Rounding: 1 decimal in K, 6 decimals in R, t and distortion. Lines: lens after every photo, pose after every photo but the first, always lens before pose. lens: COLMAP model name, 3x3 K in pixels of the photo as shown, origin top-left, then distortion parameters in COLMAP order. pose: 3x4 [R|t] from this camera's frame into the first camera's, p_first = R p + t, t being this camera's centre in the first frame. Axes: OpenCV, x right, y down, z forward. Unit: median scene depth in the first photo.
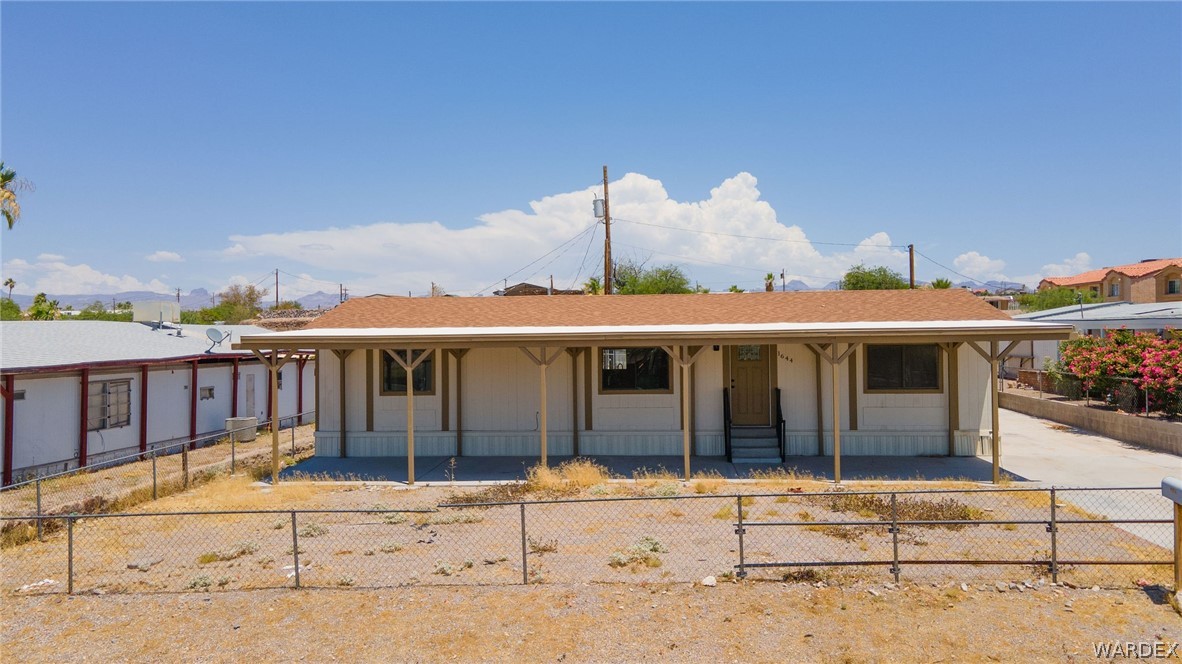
lens RADIAL K [[888.7, 0, 593.7], [0, 888.7, 331.5], [0, 0, 1]] dist [0.038685, 0.011948]
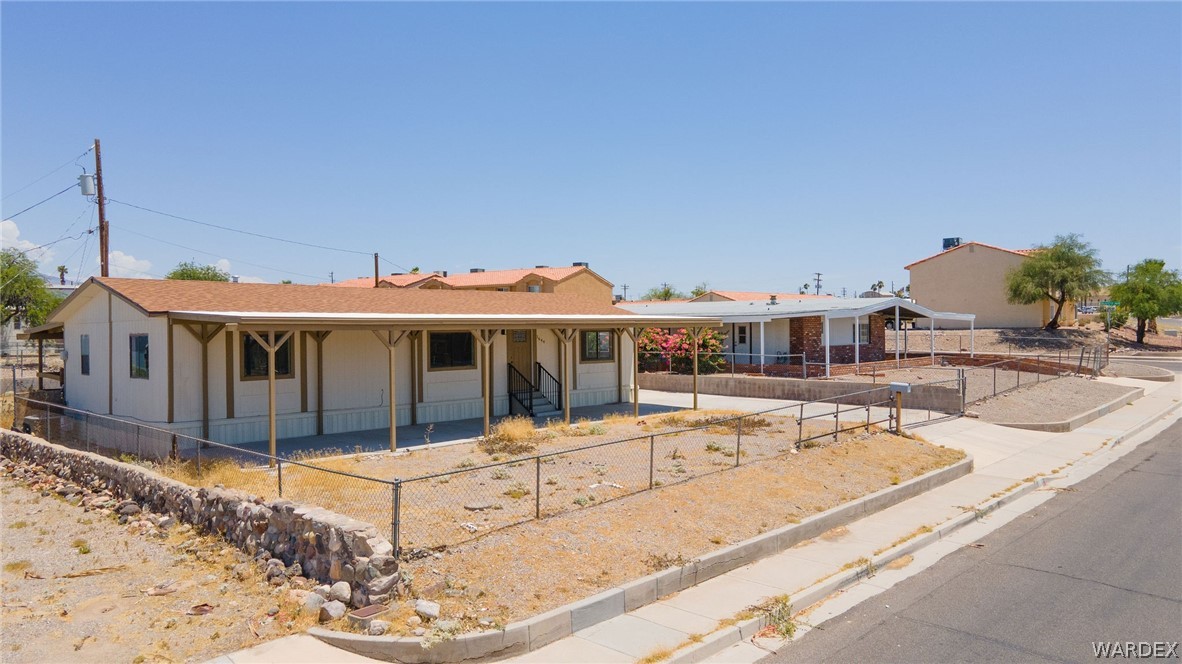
lens RADIAL K [[878.1, 0, 591.0], [0, 878.1, 332.0], [0, 0, 1]] dist [0.006930, 0.001617]
pose [[0.624390, 0.001565, 0.781111, -0.783938], [-0.001390, 0.999999, -0.000893, 0.019824], [-0.781112, -0.000528, 0.624391, 0.106707]]
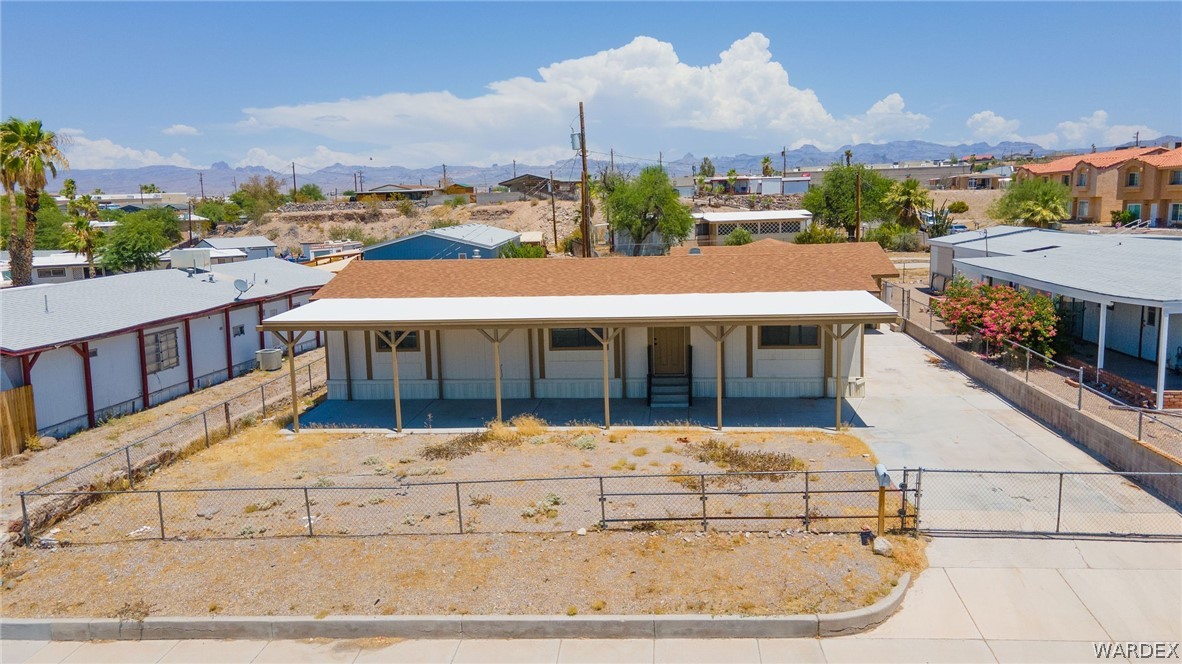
lens RADIAL K [[861.1, 0, 591.0], [0, 861.1, 332.0], [0, 0, 1]] dist [0.040230, 0.002765]
pose [[0.999727, -0.012294, -0.019850, 0.090836], [0.015145, 0.988480, 0.150589, -0.139942], [0.017770, -0.150849, 0.988397, -0.200856]]
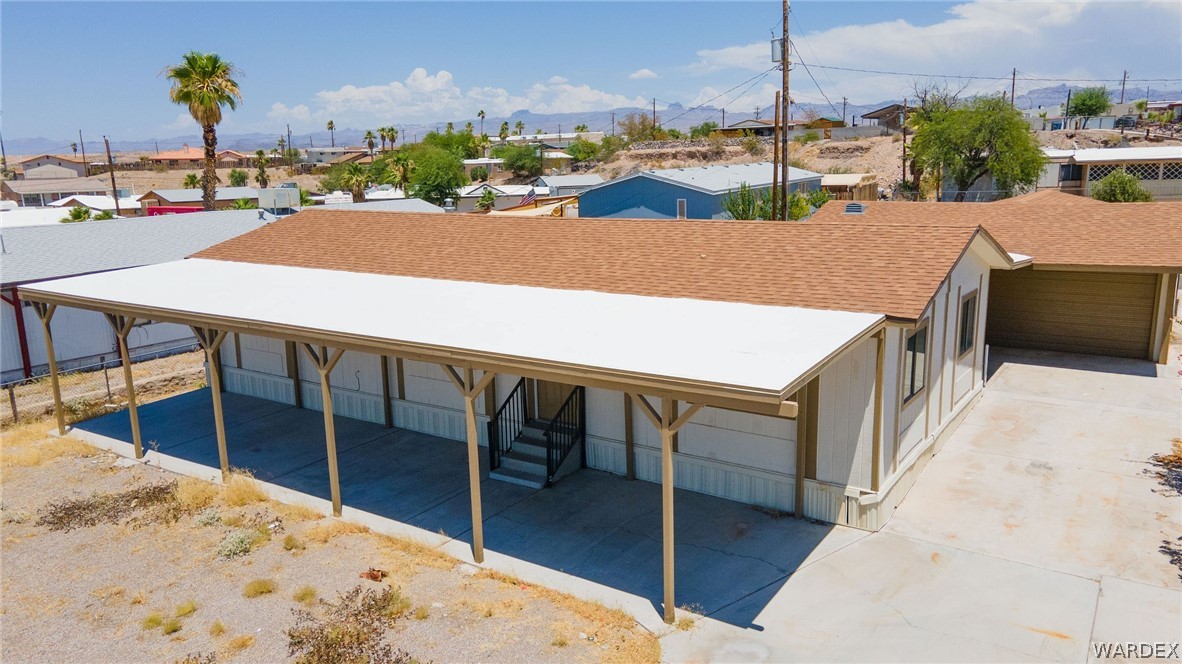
lens RADIAL K [[861.1, 0, 591.0], [0, 861.1, 332.0], [0, 0, 1]] dist [0.040230, 0.002765]
pose [[0.874533, 0.088931, -0.476742, 0.542821], [0.015692, 0.977339, 0.211097, -0.121599], [0.484712, -0.192093, 0.853320, 0.414042]]
